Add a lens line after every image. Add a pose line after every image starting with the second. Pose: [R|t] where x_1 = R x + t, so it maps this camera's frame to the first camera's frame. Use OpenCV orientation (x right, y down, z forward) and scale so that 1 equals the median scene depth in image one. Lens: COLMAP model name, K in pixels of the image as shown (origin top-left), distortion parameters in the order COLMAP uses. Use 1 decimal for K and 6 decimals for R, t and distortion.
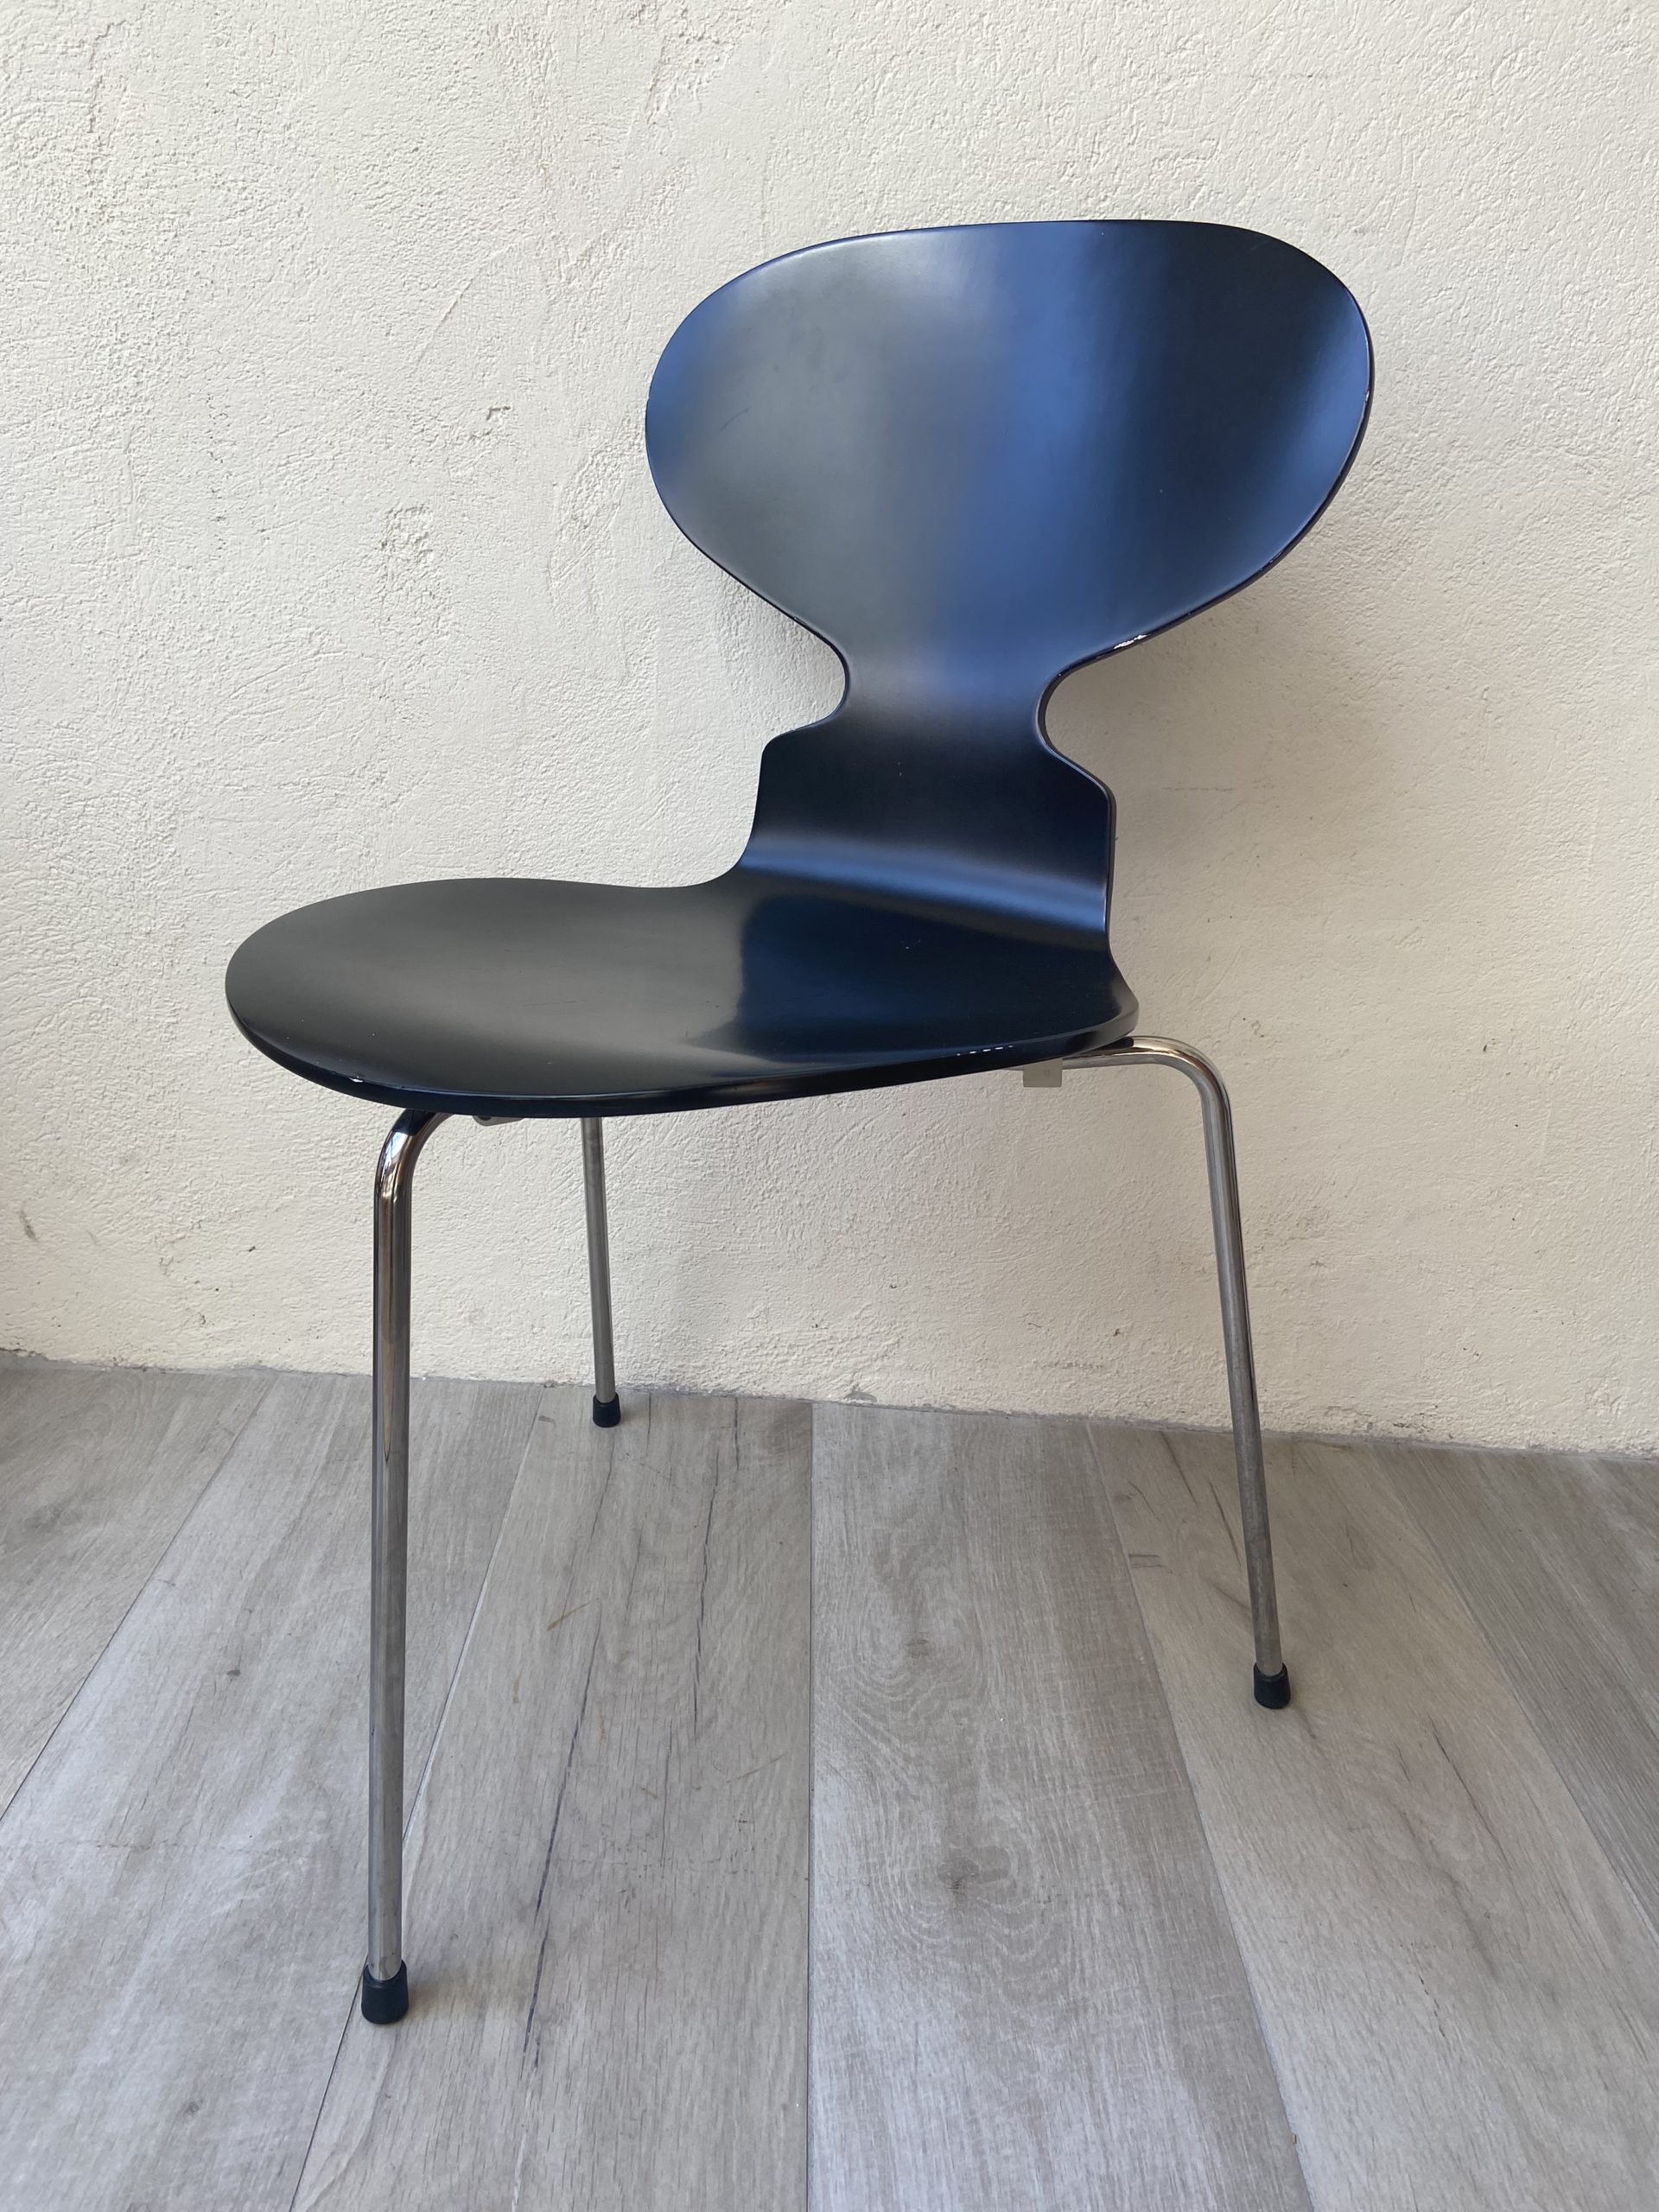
lens RADIAL K [[1675.8, 0, 851.9], [0, 1675.8, 1086.7], [0, 0, 1]] dist [0.131720, -0.177528]
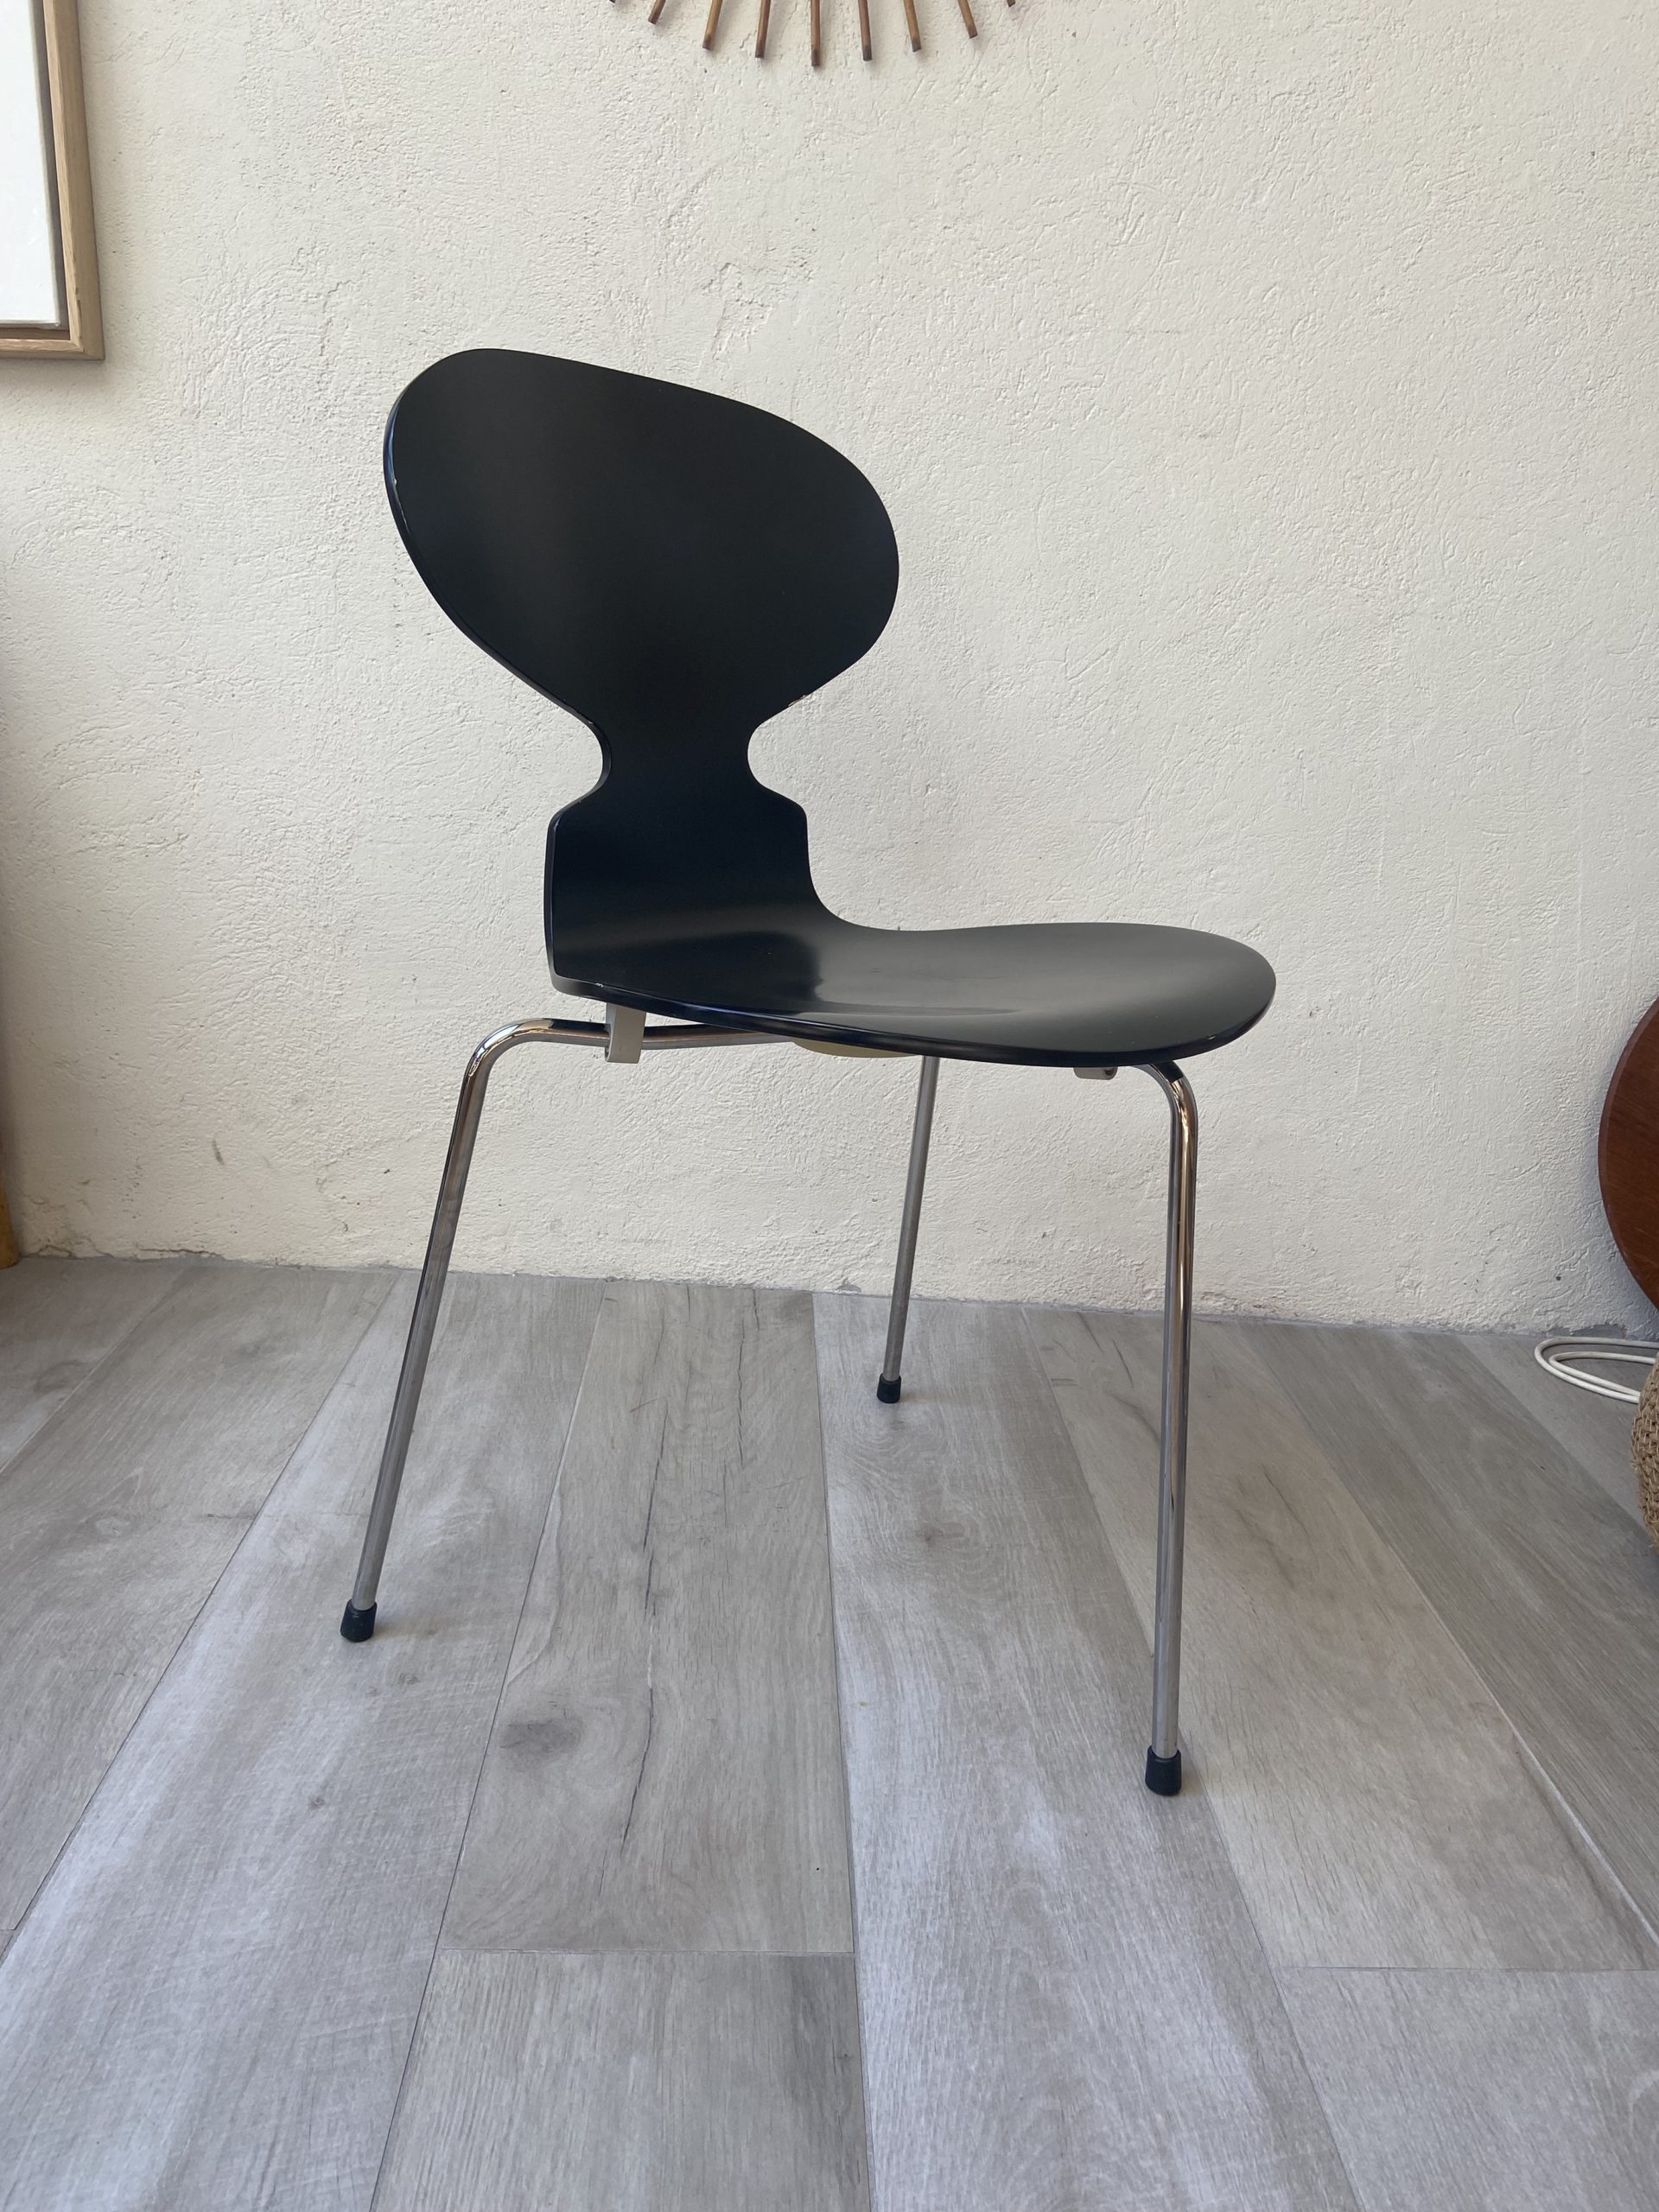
lens RADIAL K [[1686.9, 0, 824.8], [0, 1686.9, 1094.0], [0, 0, 1]] dist [0.131631, -0.181172]
pose [[0.999875, 0.004847, 0.015067, -0.044640], [-0.003732, 0.997312, -0.073178, 0.169005], [-0.015382, 0.073113, 0.997205, -0.415679]]
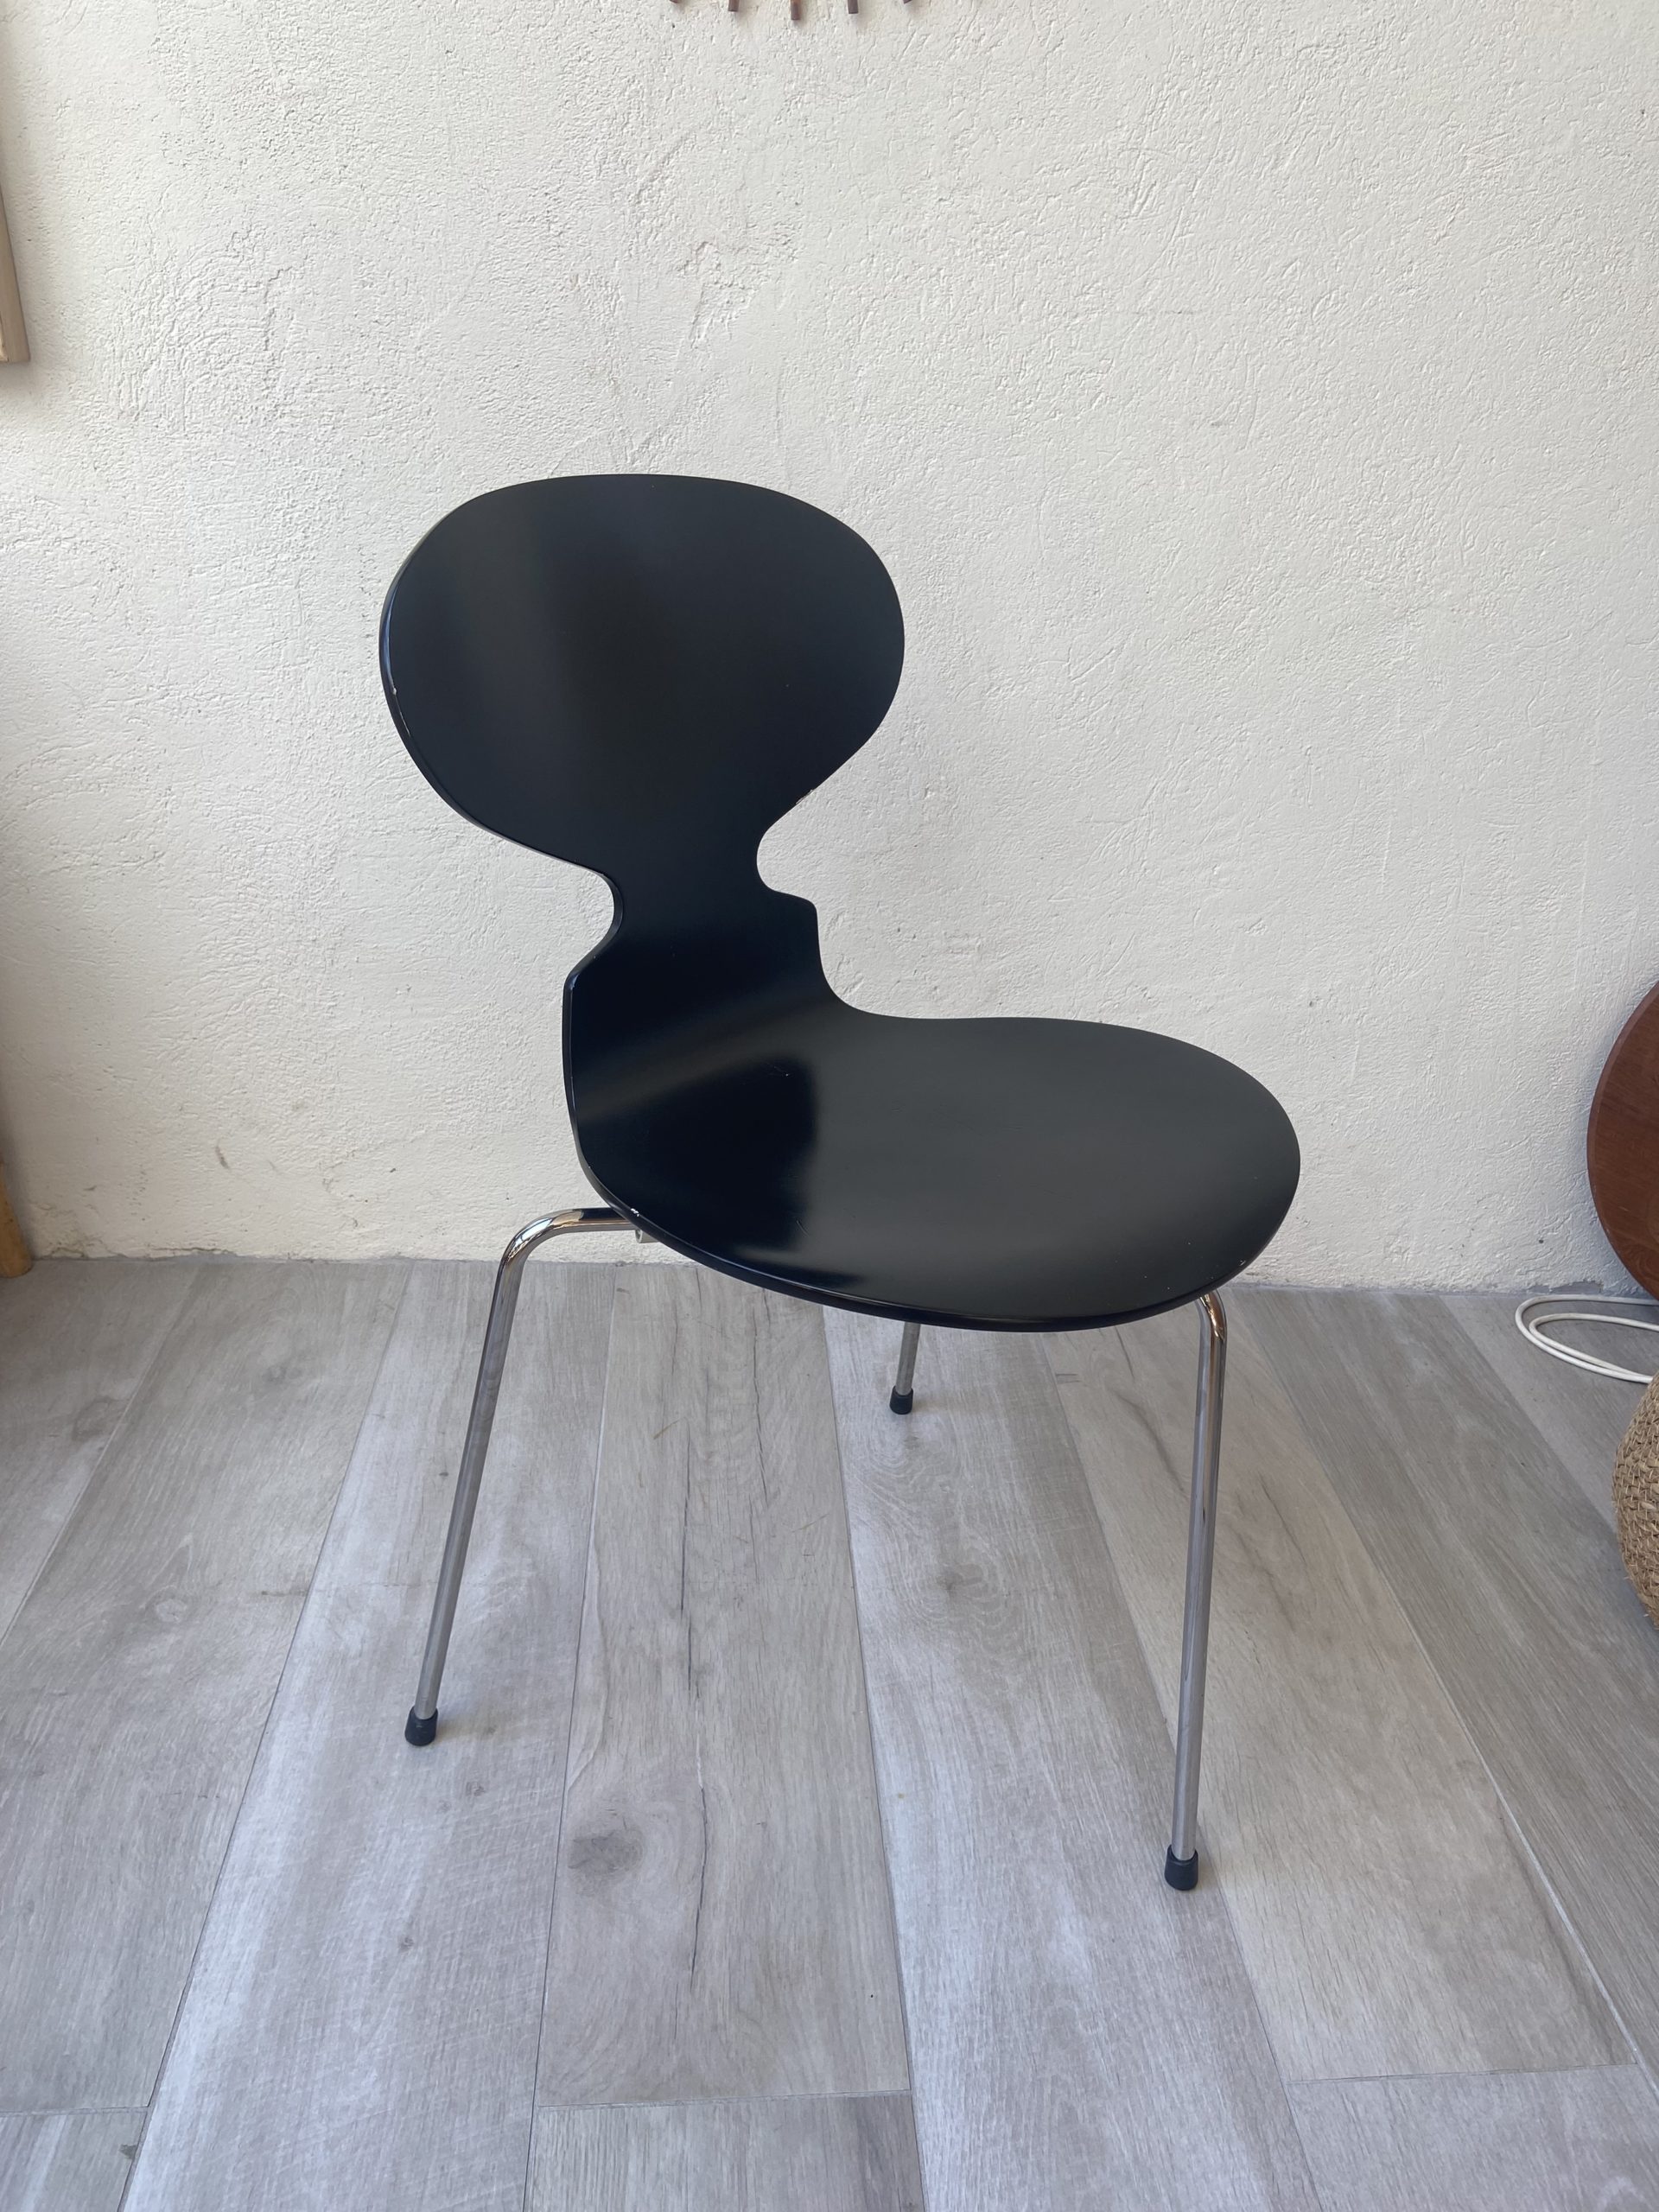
lens RADIAL K [[1686.9, 0, 824.8], [0, 1686.9, 1094.0], [0, 0, 1]] dist [0.131631, -0.181172]
pose [[0.998930, -0.028135, 0.036699, -0.082880], [0.024139, 0.994166, 0.105120, -0.122372], [-0.039443, -0.104122, 0.993782, -0.416635]]
